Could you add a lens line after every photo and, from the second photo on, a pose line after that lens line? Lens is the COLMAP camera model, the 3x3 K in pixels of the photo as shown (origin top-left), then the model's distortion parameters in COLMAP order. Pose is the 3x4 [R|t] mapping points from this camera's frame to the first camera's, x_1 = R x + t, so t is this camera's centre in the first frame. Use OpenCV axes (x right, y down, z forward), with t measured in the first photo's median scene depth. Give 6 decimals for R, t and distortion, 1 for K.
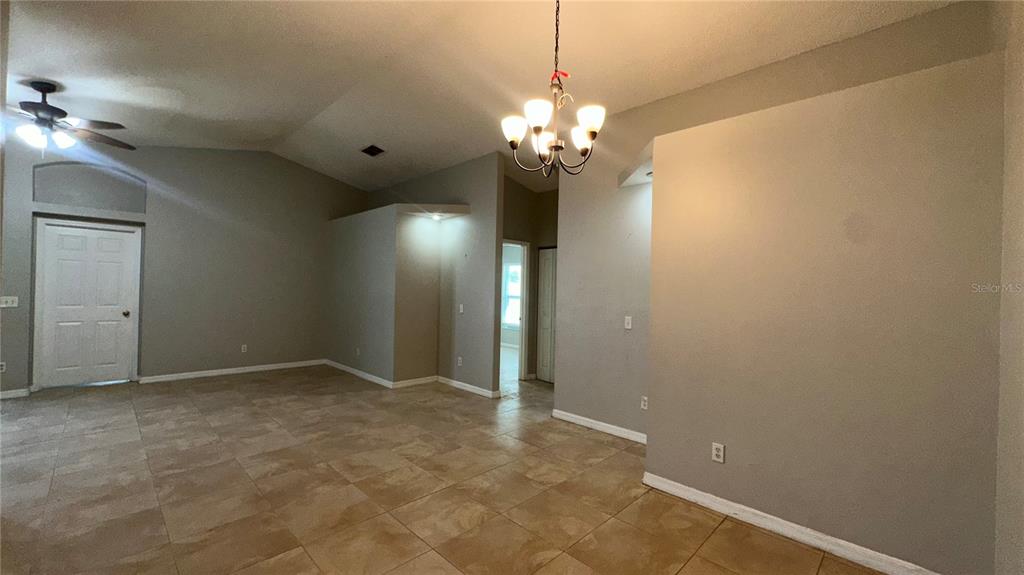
lens RADIAL K [[414.2, 0, 512.0], [0, 414.2, 287.5], [0, 0, 1]] dist [0.001180, 0.000182]
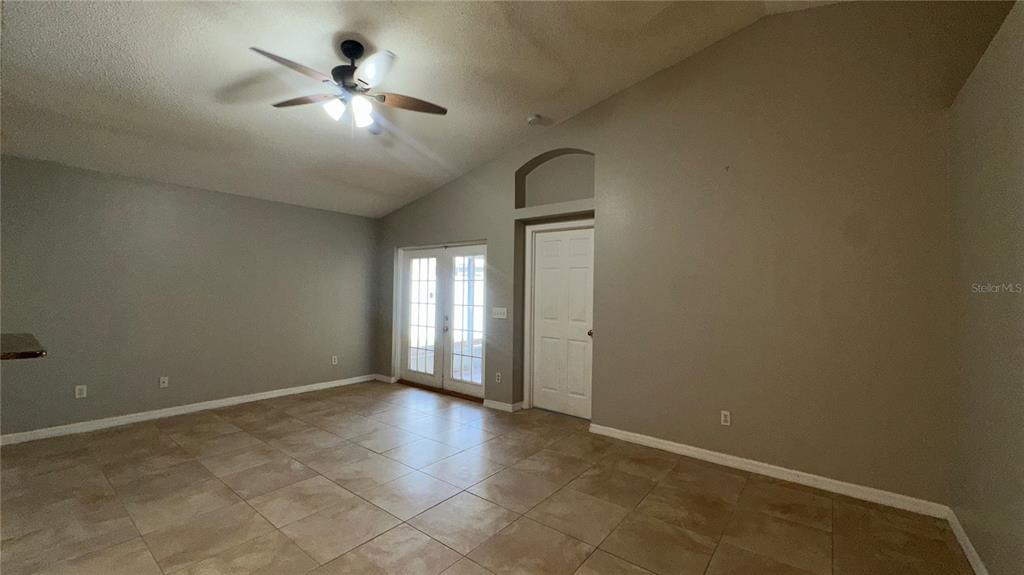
lens RADIAL K [[414.2, 0, 512.0], [0, 414.2, 287.5], [0, 0, 1]] dist [0.001180, 0.000182]
pose [[0.128046, -0.033338, -0.991208, -0.287531], [-0.009057, 0.999354, -0.034782, 0.009782], [0.991727, 0.013431, 0.127661, 1.167591]]
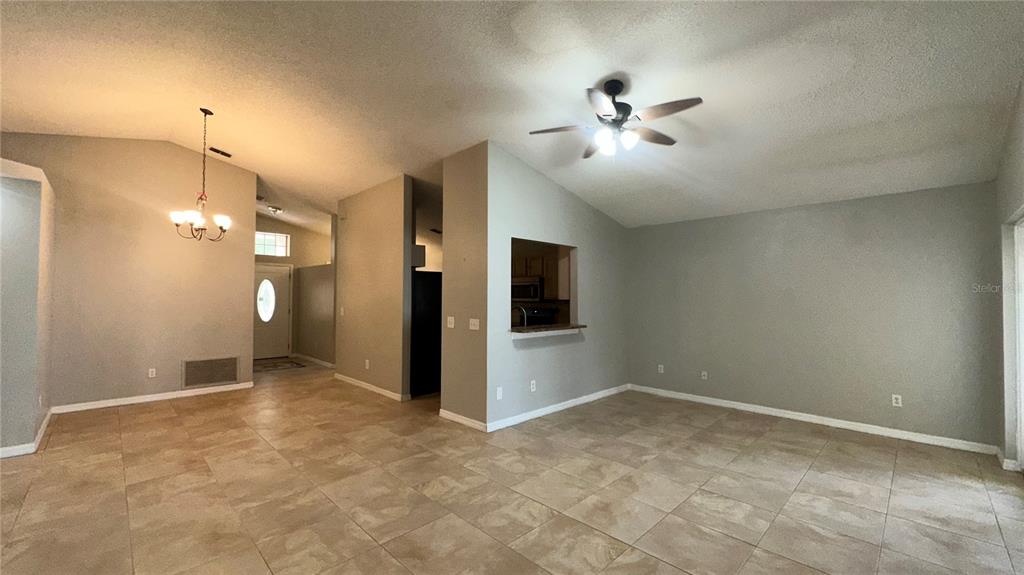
lens RADIAL K [[403.5, 0, 512.0], [0, 403.5, 287.5], [0, 0, 1]] dist [0.000140, 0.000064]
pose [[-0.999671, -0.025633, -0.000247, -0.881855], [-0.025615, 0.999247, -0.029141, -0.012708], [0.000994, -0.029125, -0.999575, 1.811210]]
